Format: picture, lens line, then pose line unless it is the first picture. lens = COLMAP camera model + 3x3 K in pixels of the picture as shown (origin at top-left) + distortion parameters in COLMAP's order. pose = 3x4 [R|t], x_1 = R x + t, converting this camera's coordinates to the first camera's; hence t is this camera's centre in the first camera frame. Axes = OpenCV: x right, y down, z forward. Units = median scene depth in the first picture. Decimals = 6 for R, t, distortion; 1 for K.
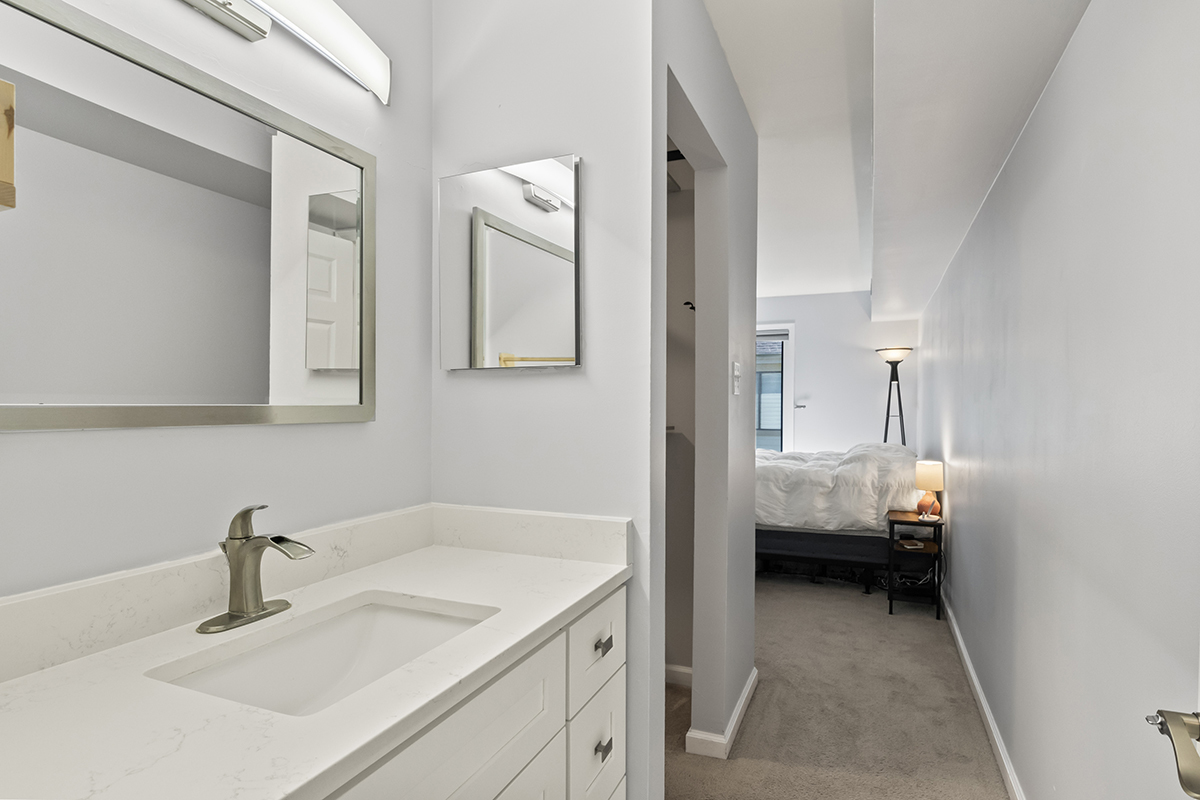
lens RADIAL K [[623.9, 0, 601.3], [0, 623.9, 405.6], [0, 0, 1]] dist [-0.000177, -0.007943]
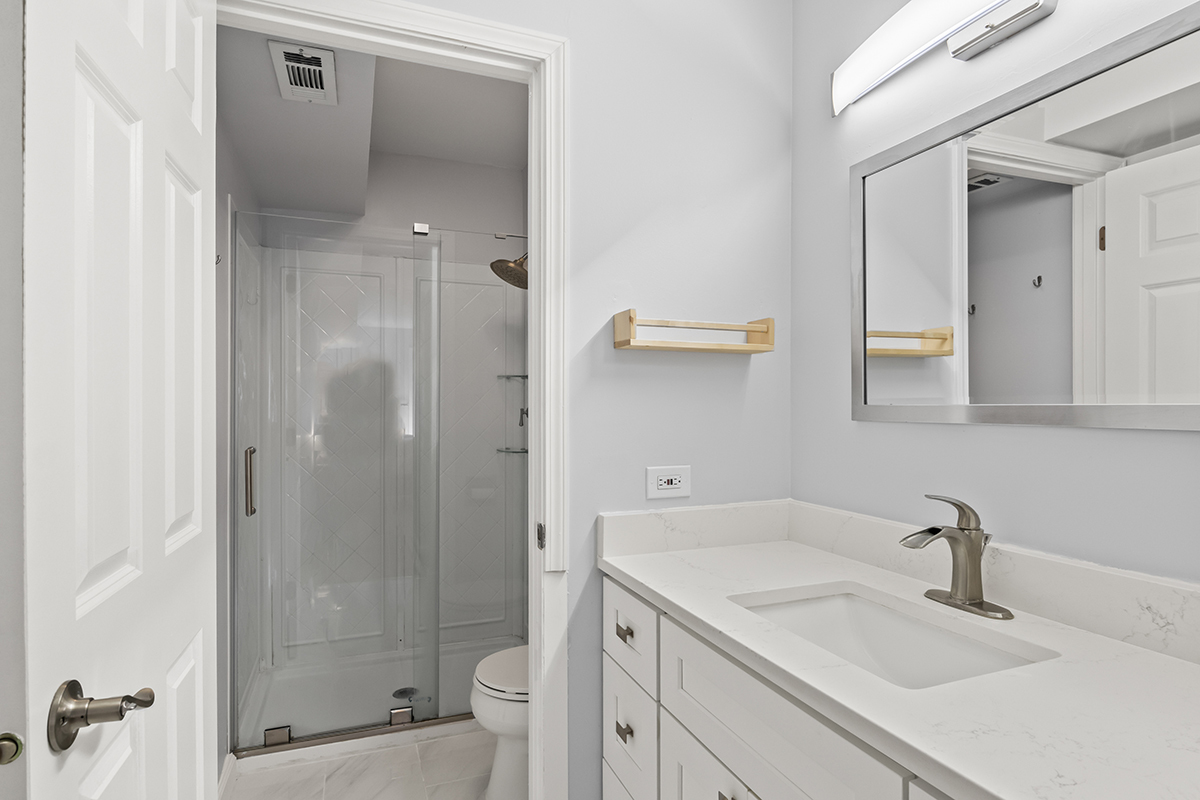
lens RADIAL K [[623.9, 0, 601.3], [0, 623.9, 405.6], [0, 0, 1]] dist [-0.000177, -0.007943]
pose [[-0.710106, -0.004029, -0.704083, 0.613526], [-0.001807, 0.999991, -0.003899, 0.007619], [0.704092, -0.001496, -0.710107, 1.316944]]
